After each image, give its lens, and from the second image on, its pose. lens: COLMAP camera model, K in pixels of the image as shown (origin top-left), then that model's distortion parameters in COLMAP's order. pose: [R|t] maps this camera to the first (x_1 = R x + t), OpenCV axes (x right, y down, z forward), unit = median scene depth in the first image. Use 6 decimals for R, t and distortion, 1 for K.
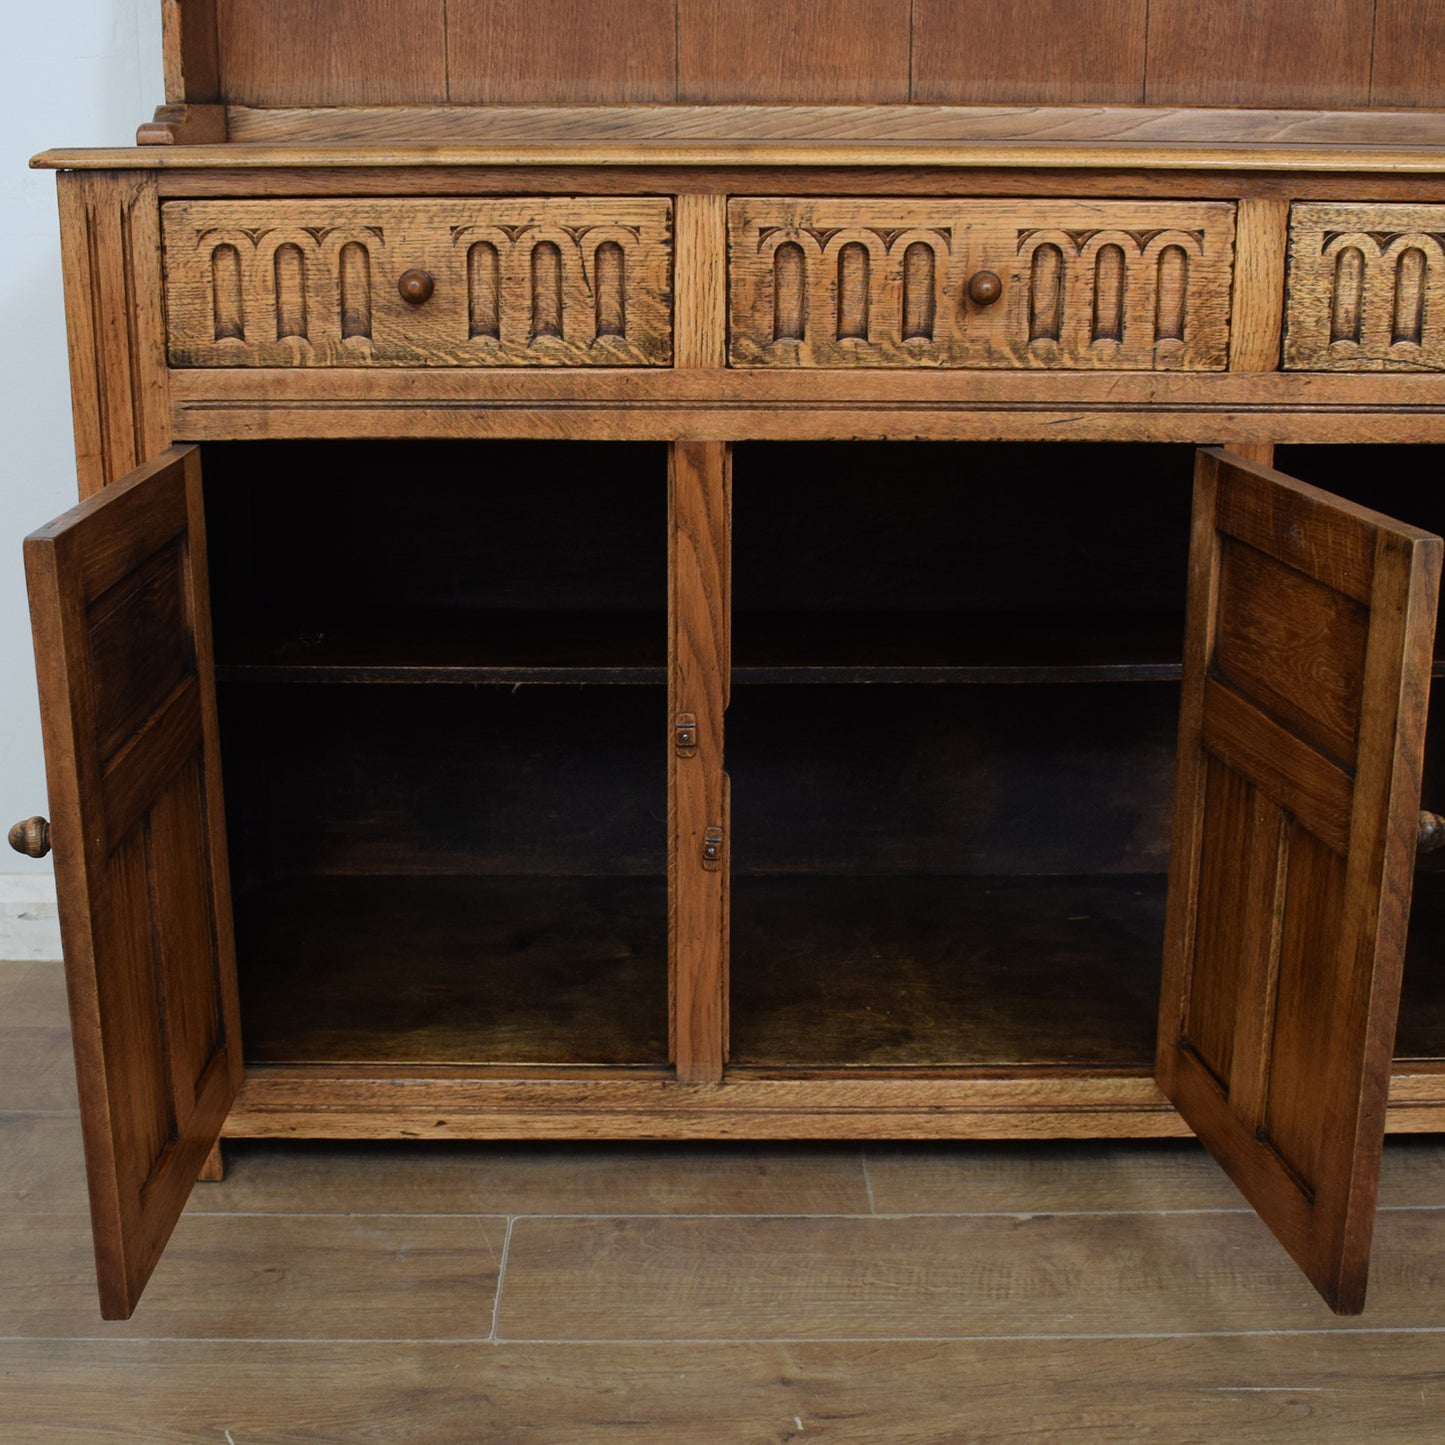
lens RADIAL K [[2174.5, 0, 683.6], [0, 2174.5, 776.2], [0, 0, 1]] dist [-0.082581, -0.043518]
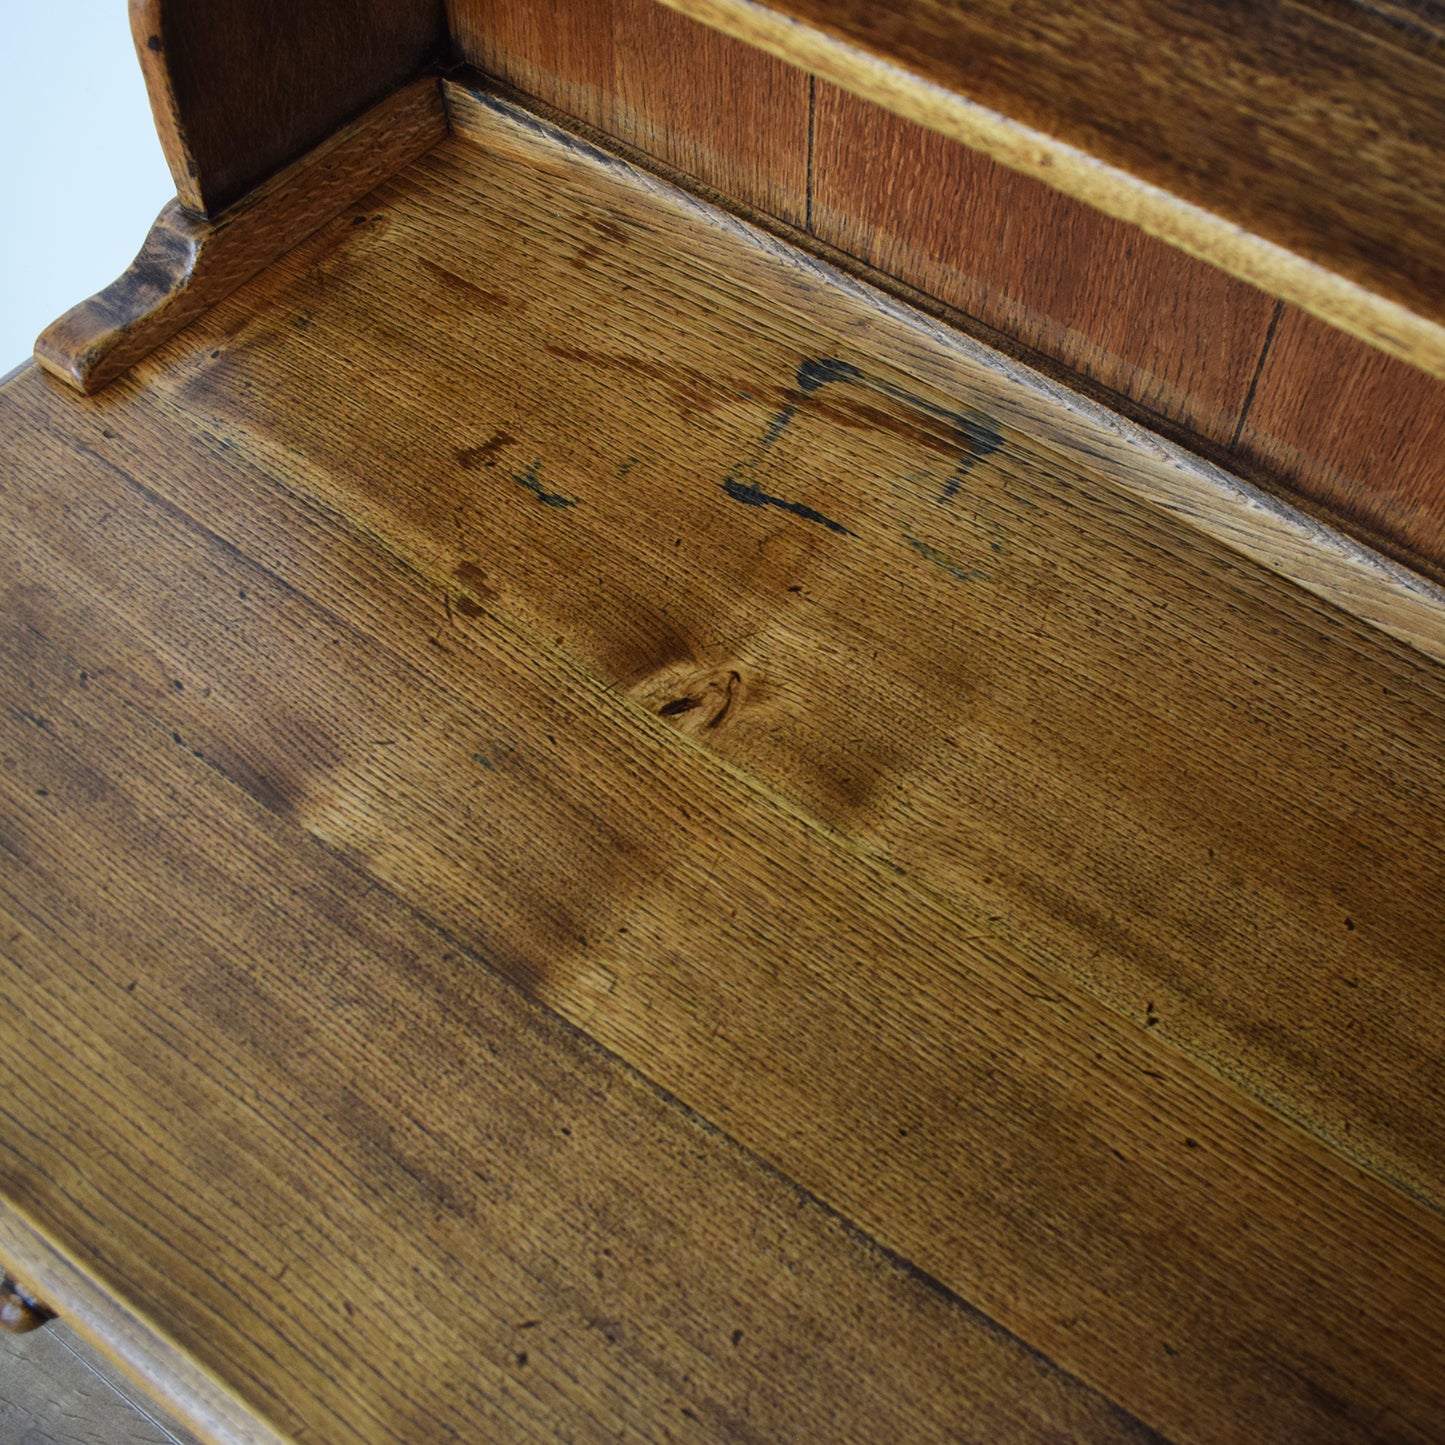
lens RADIAL K [[1683.9, 0, 918.1], [0, 1683.9, 721.7], [0, 0, 1]] dist [-0.105004, 0.021439]
pose [[0.825820, 0.502274, -0.256401, 0.074767], [-0.238429, 0.723007, 0.648392, -0.604057], [0.511050, -0.474322, 0.716831, 0.878249]]
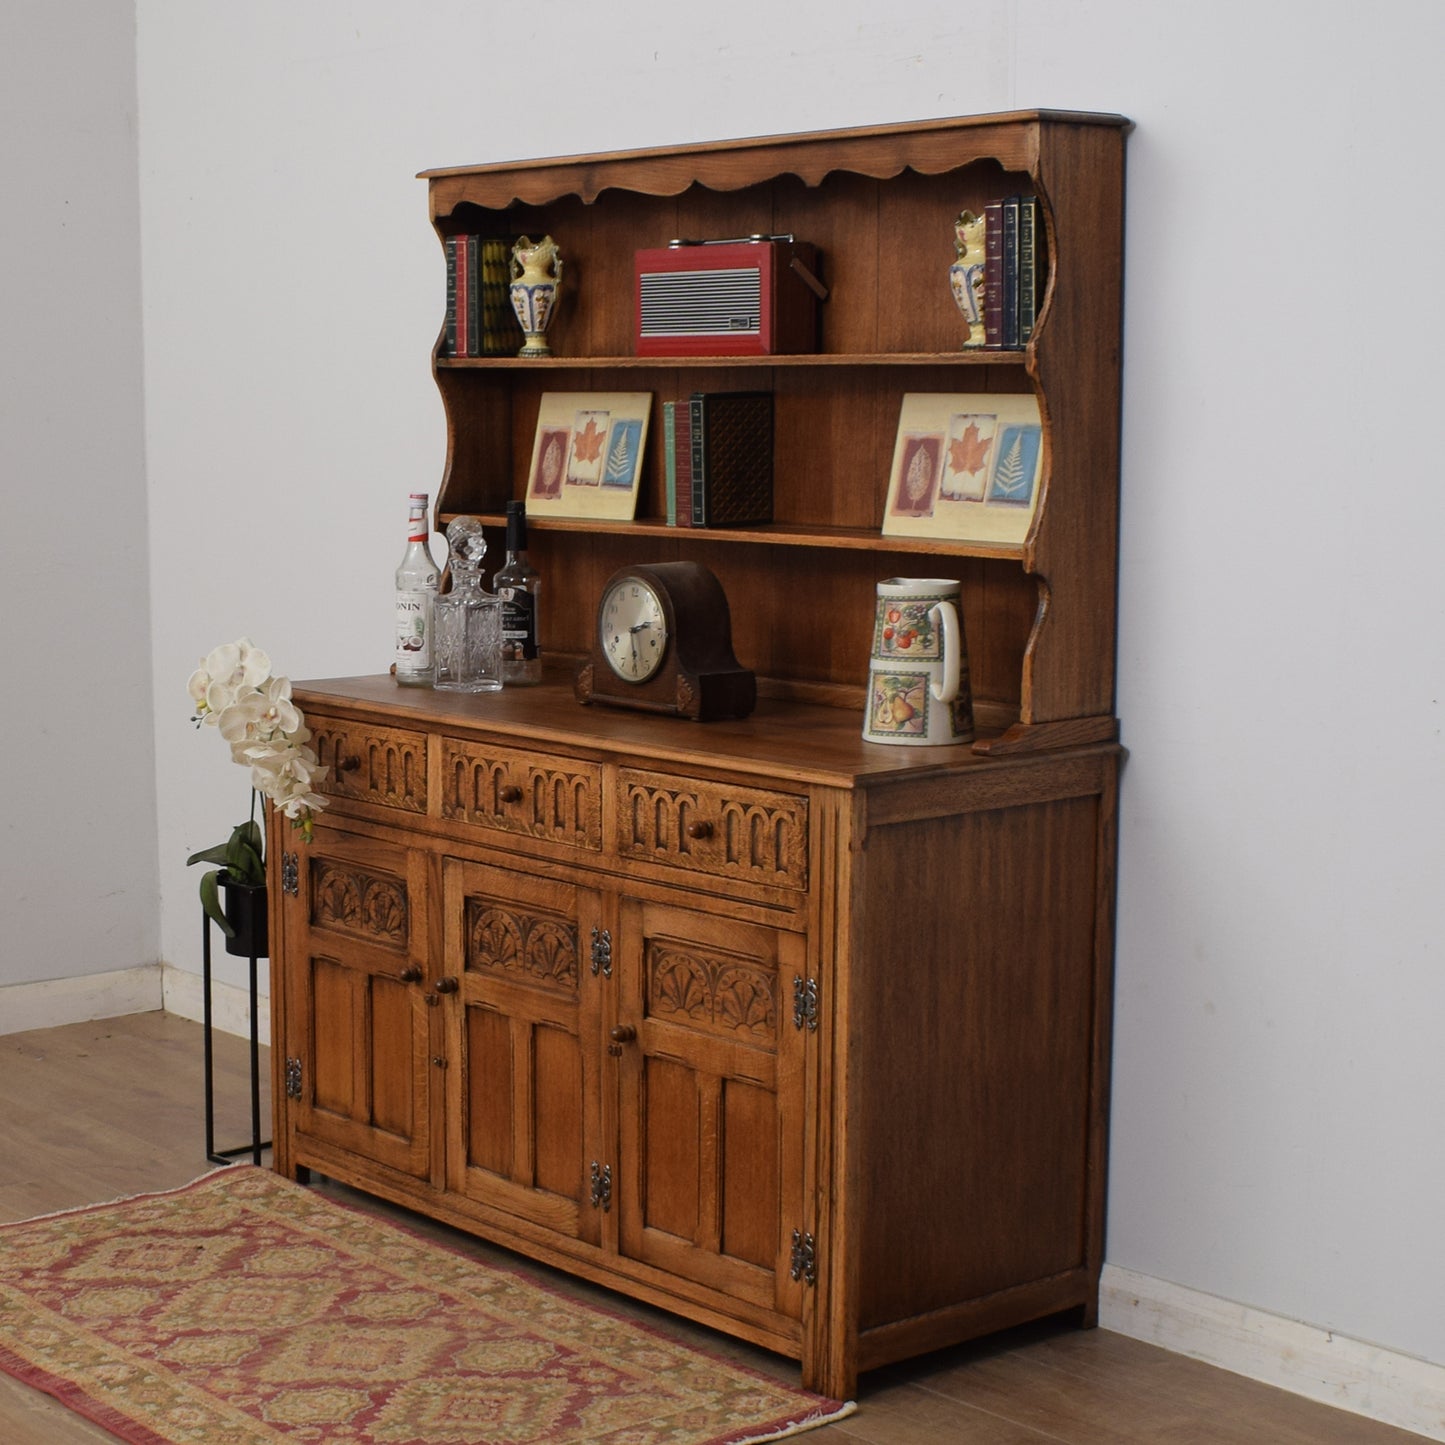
lens RADIAL K [[2844.9, 0, 441.9], [0, 2844.9, 828.6], [0, 0, 1]] dist [-0.091093, -0.040509]
pose [[0.587425, 0.125488, -0.799491, 2.139639], [-0.225649, 0.974123, -0.012897, -0.144839], [0.777184, 0.187980, 0.600540, -0.589724]]
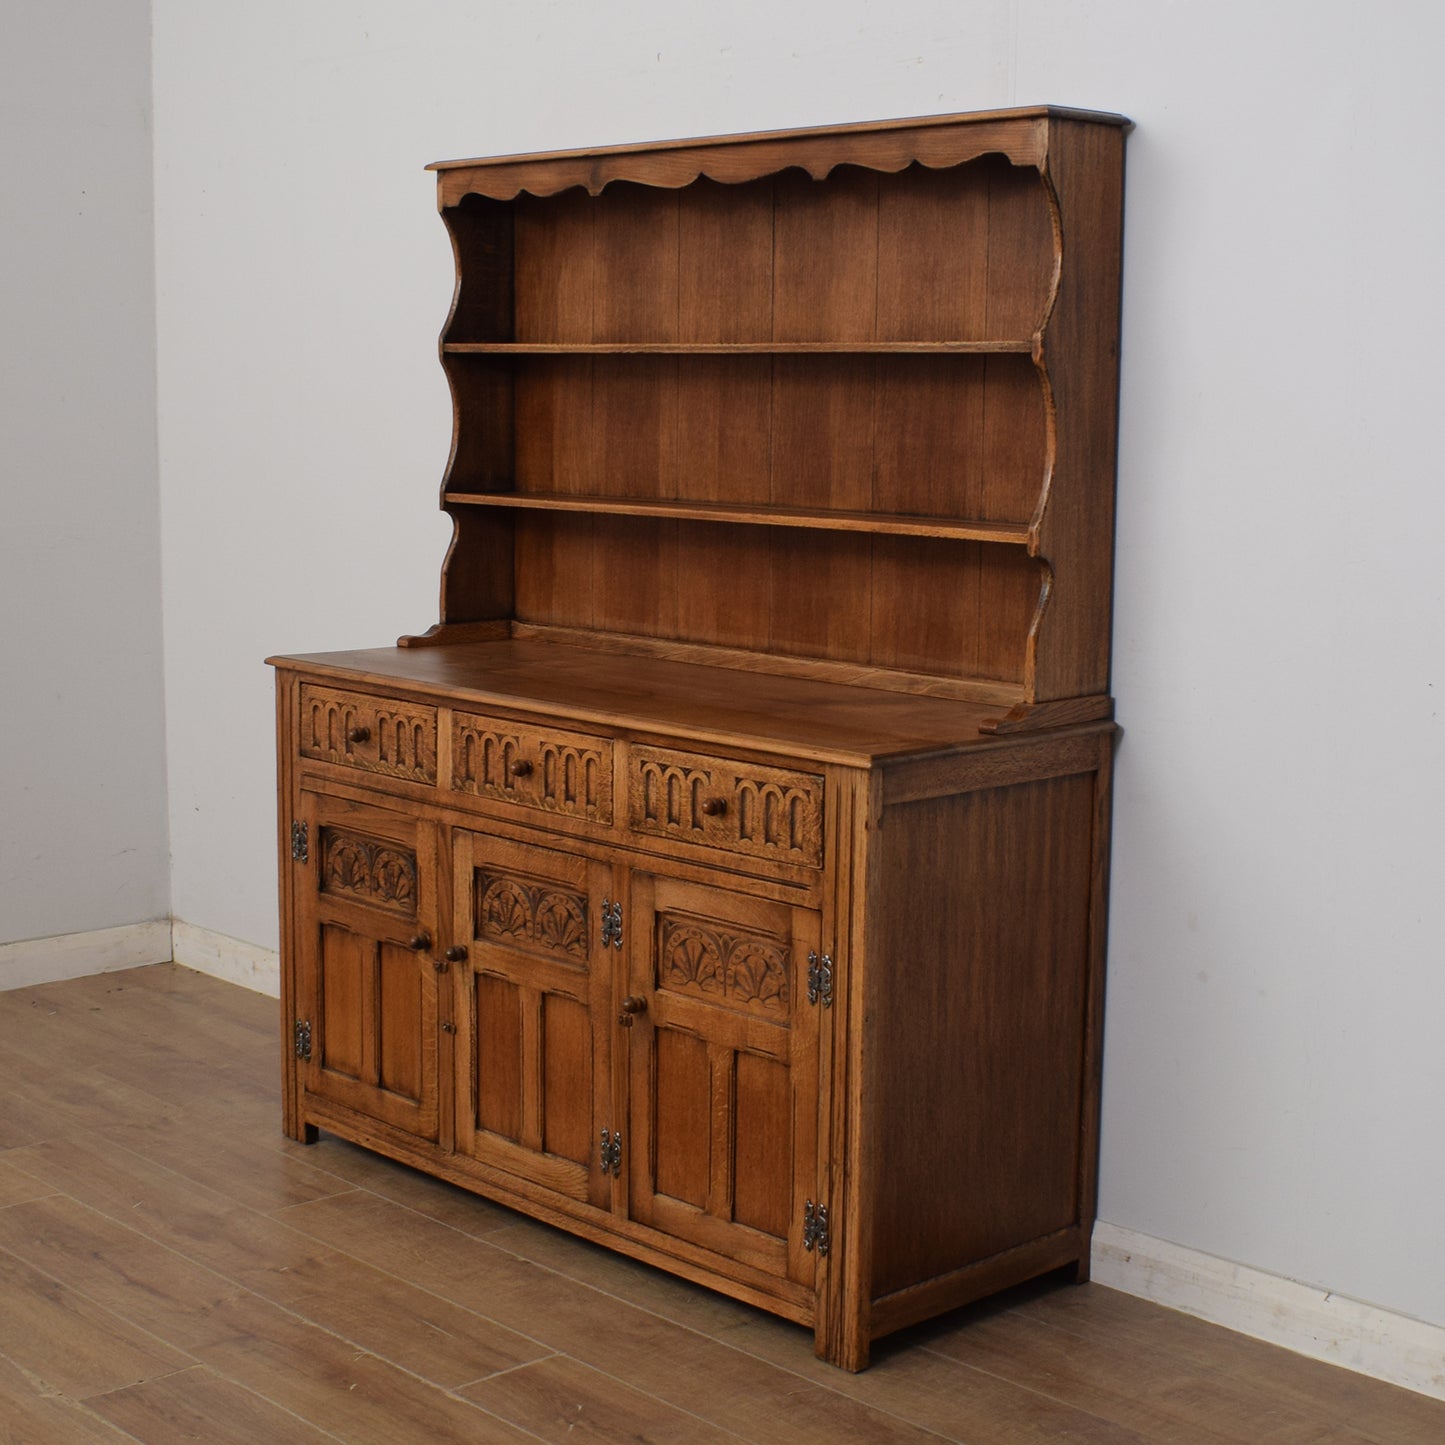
lens RADIAL K [[2419.3, 0, 702.6], [0, 2419.3, 738.3], [0, 0, 1]] dist [-0.090517, -0.045478]
pose [[0.679429, 0.117546, -0.724265, 1.843435], [-0.222929, 0.973493, -0.051134, -0.172202], [0.699056, 0.196202, 0.687623, -0.425560]]
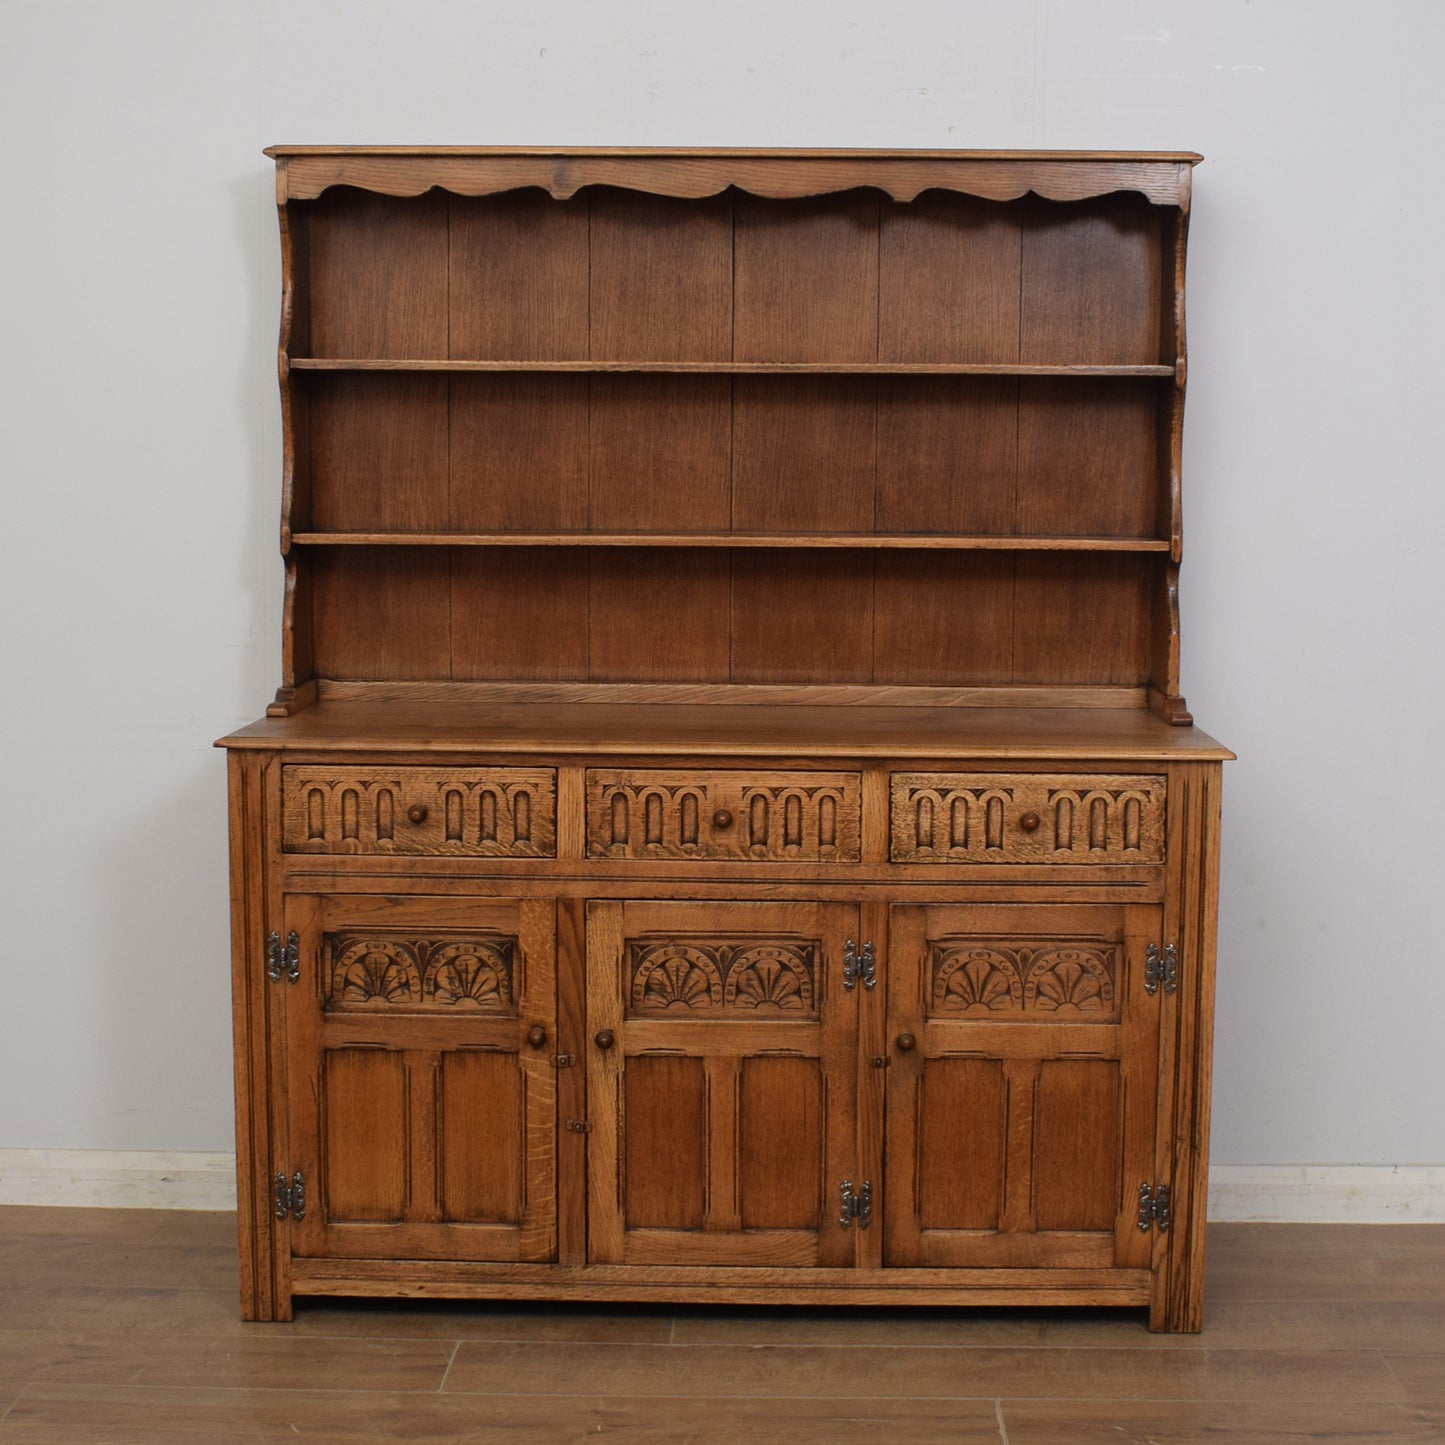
lens RADIAL K [[2431.7, 0, 764.2], [0, 2431.7, 769.0], [0, 0, 1]] dist [-0.092042, -0.025619]
pose [[0.999836, 0.012283, -0.013337, 0.197745], [-0.014263, 0.986973, -0.160252, 0.064450], [0.011195, 0.160416, 0.986986, -1.042506]]
